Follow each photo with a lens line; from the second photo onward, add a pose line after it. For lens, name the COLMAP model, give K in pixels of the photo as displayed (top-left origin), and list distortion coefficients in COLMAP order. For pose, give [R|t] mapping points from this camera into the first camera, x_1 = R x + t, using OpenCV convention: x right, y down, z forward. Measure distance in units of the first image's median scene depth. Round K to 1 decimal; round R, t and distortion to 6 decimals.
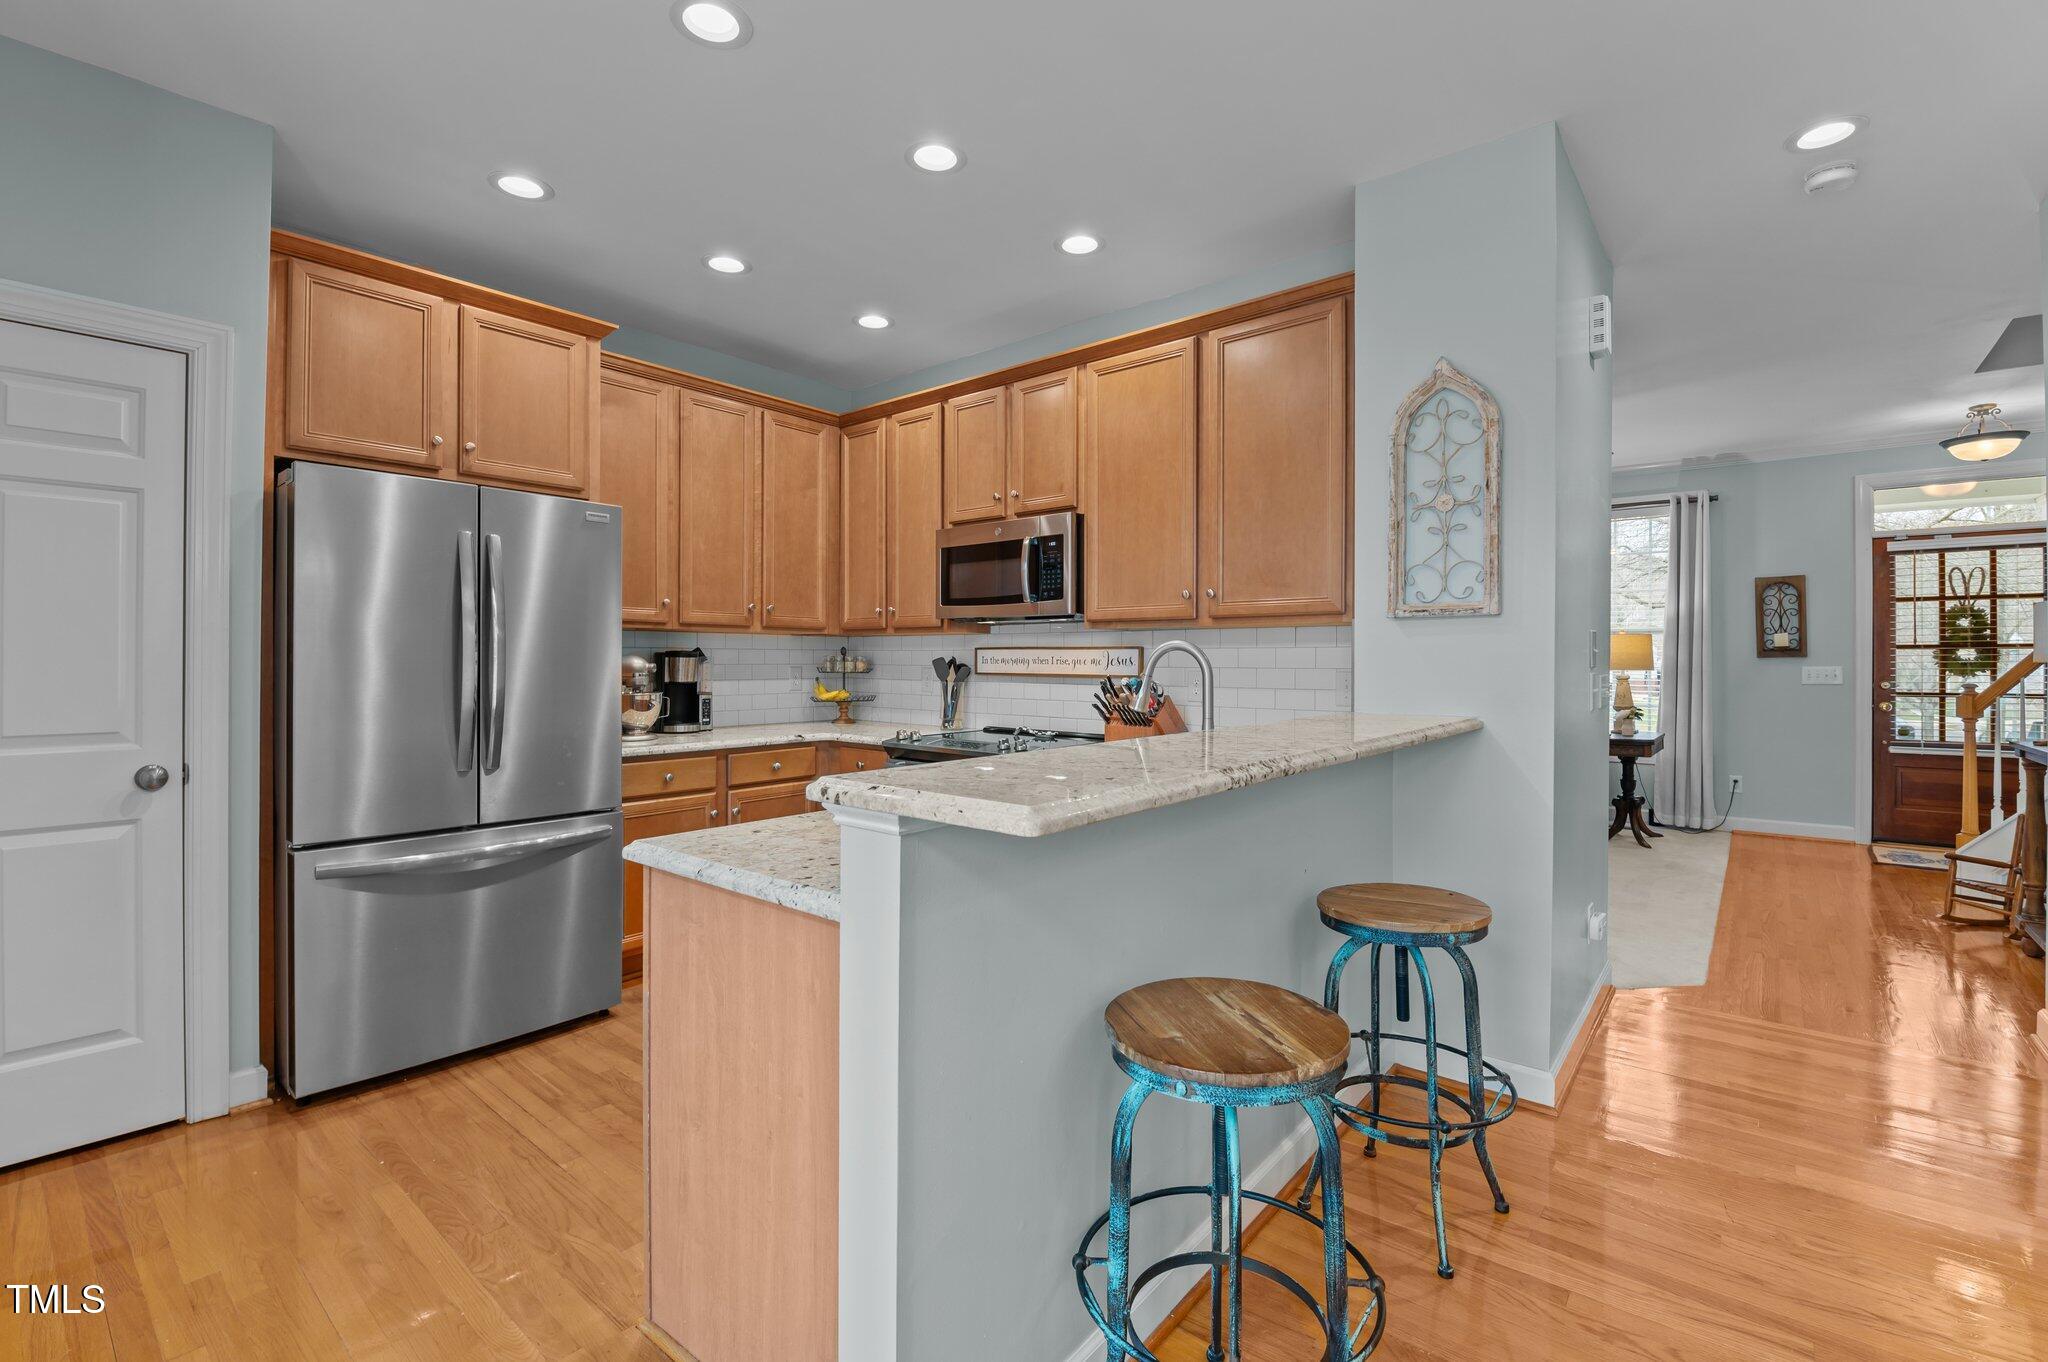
lens RADIAL K [[885.6, 0, 1010.8], [0, 885.6, 660.9], [0, 0, 1]] dist [-0.000495, -0.011601]
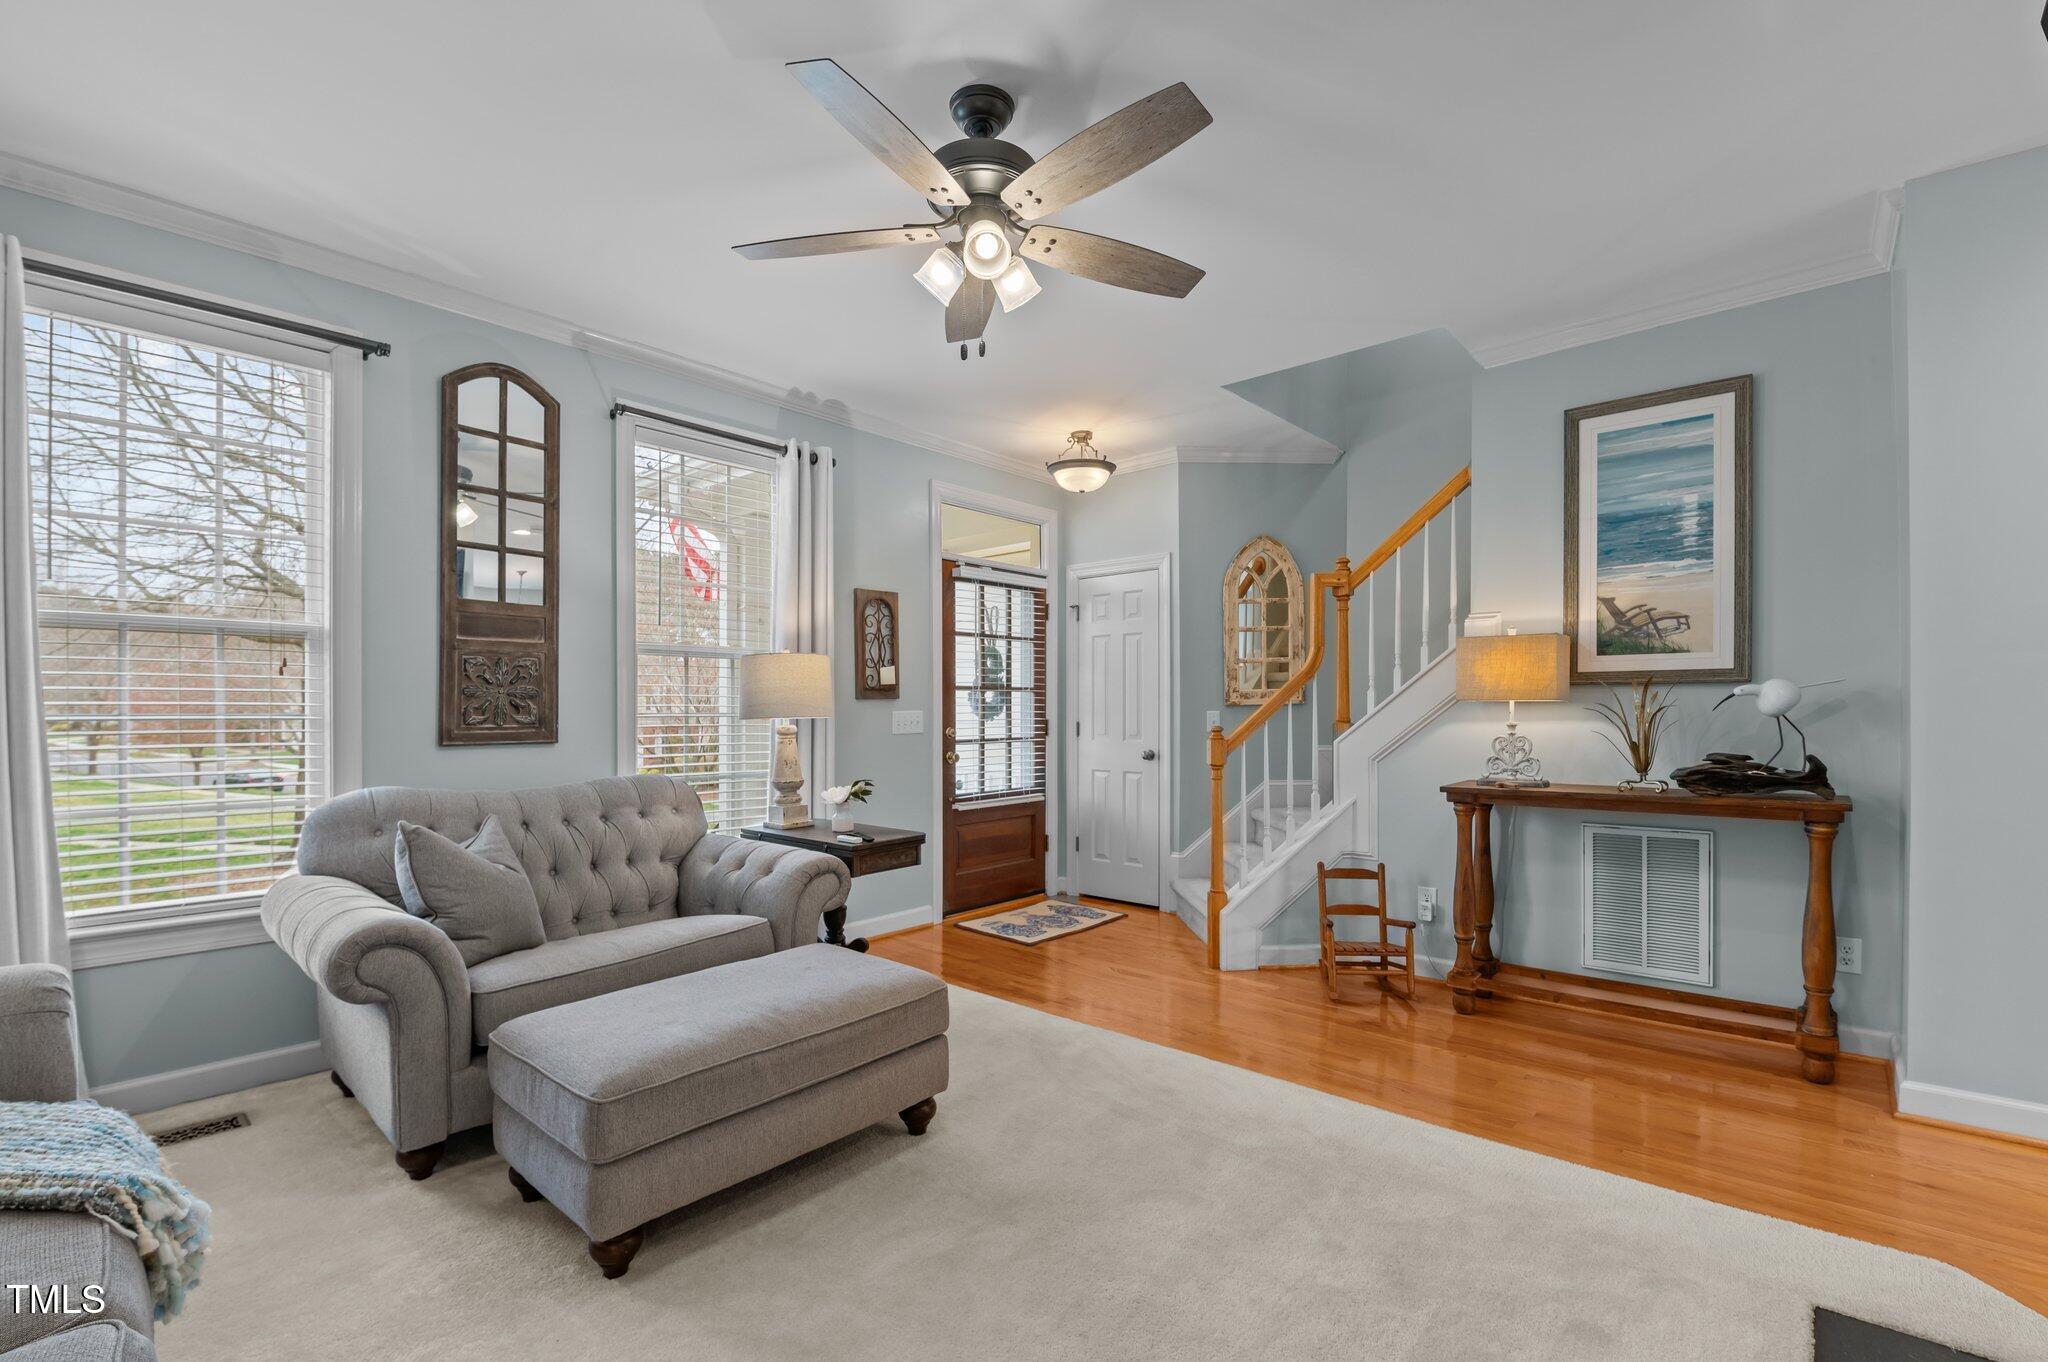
lens RADIAL K [[900.3, 0, 1018.2], [0, 900.3, 716.2], [0, 0, 1]] dist [0.000042, -0.012692]
pose [[0.029347, -0.006460, 0.999548, 0.184101], [0.004560, 0.999970, 0.006329, 0.010697], [-0.999559, 0.004372, 0.029375, 1.411149]]
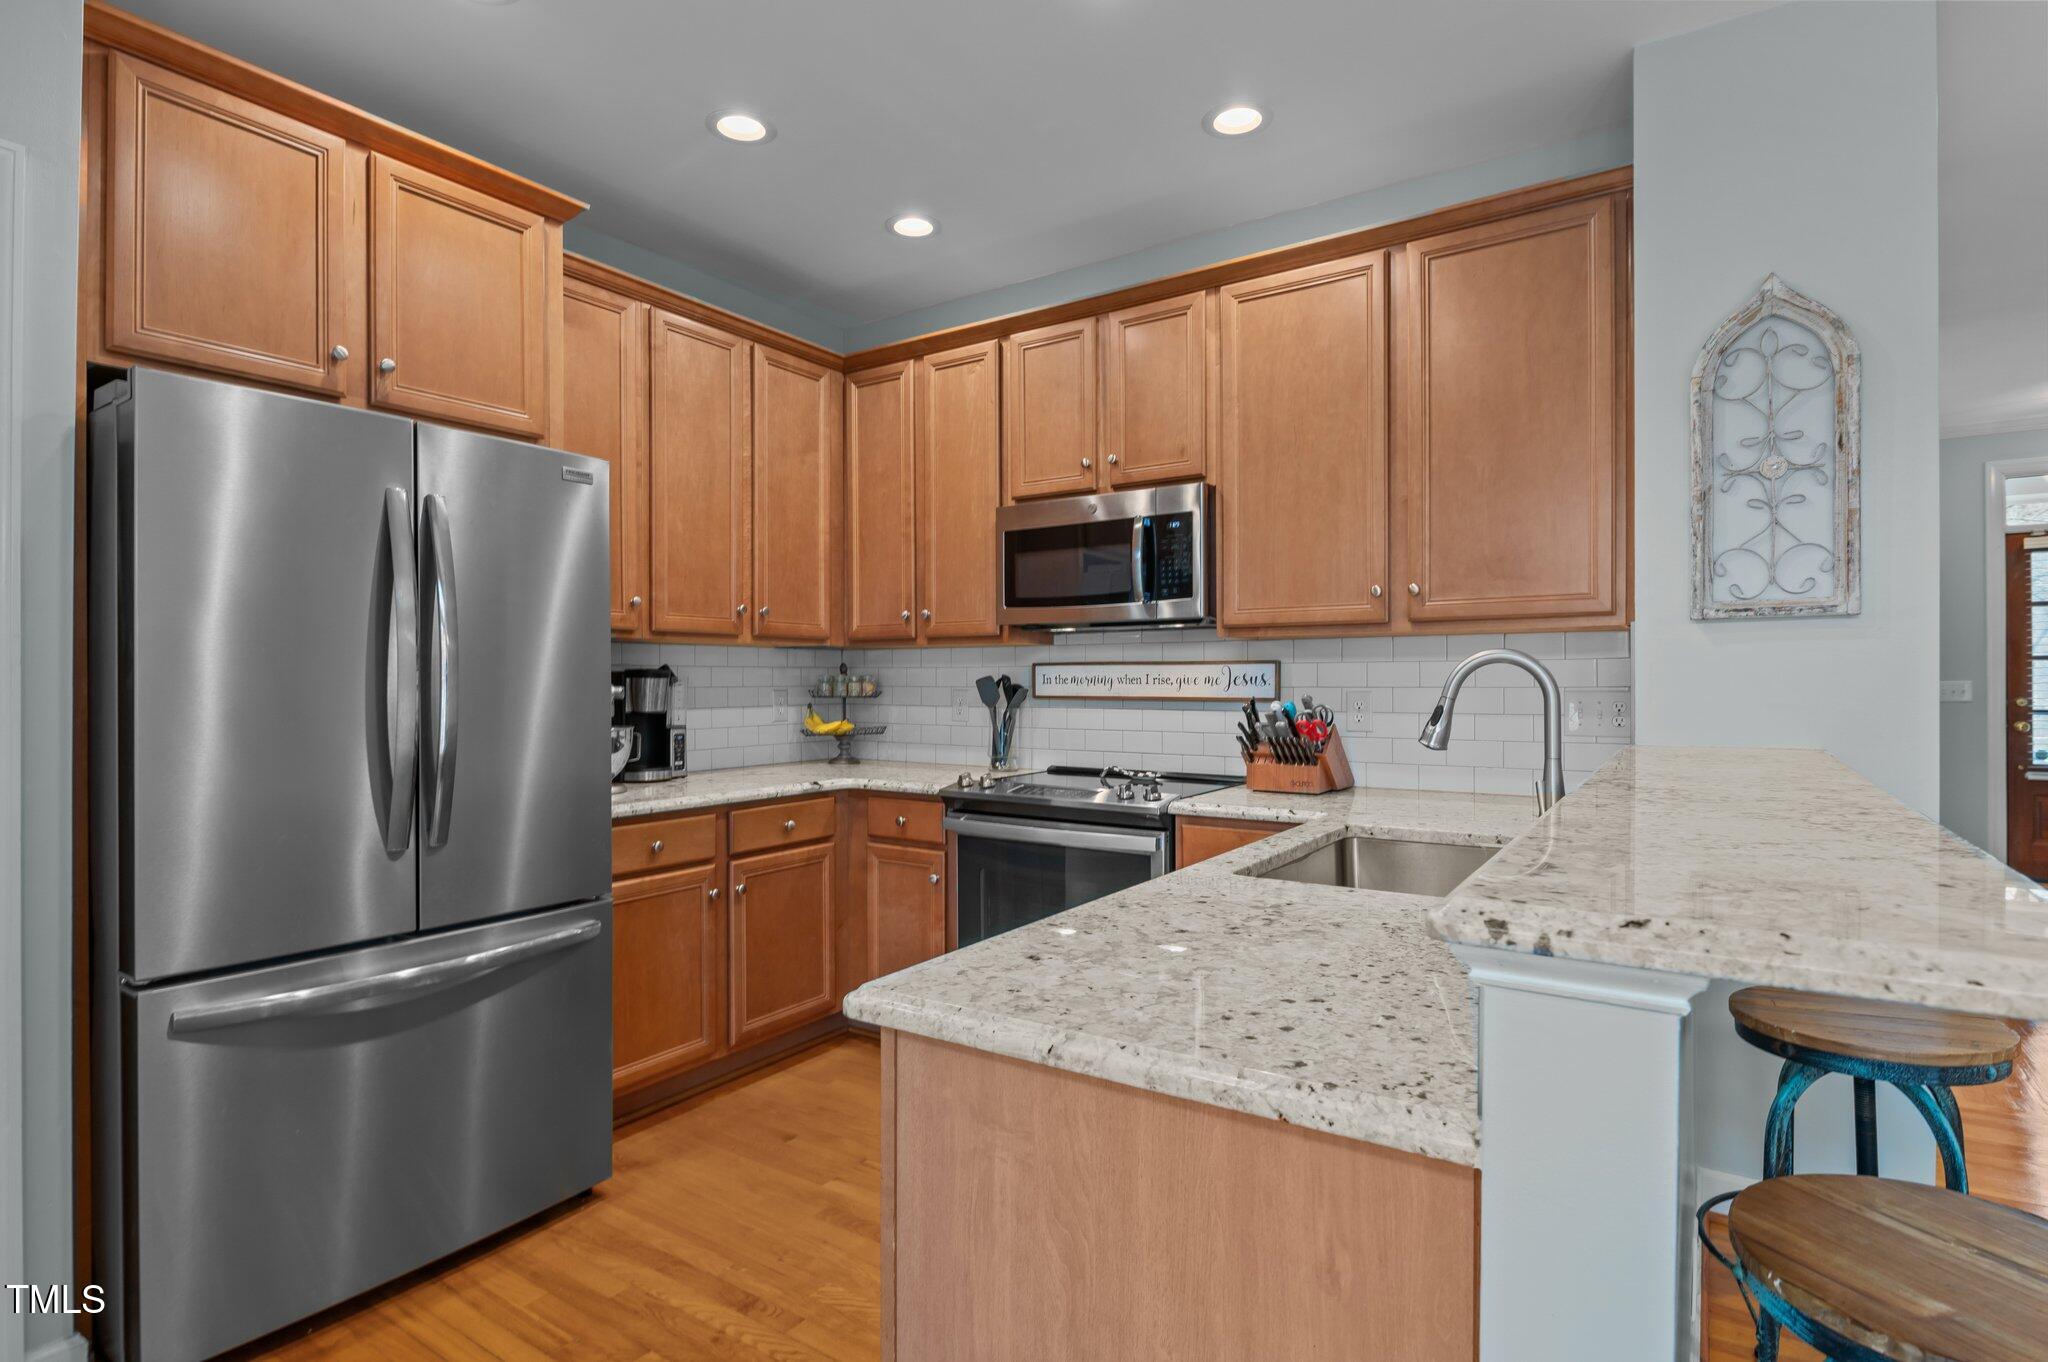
lens RADIAL K [[1028.0, 0, 1009.5], [0, 1028.0, 679.8], [0, 0, 1]] dist [0.008299, -0.010586]
pose [[0.994519, -0.006053, 0.104383, -0.174524], [0.006159, 0.999981, -0.000688, -0.000087], [-0.104377, 0.001327, 0.994537, 0.134000]]
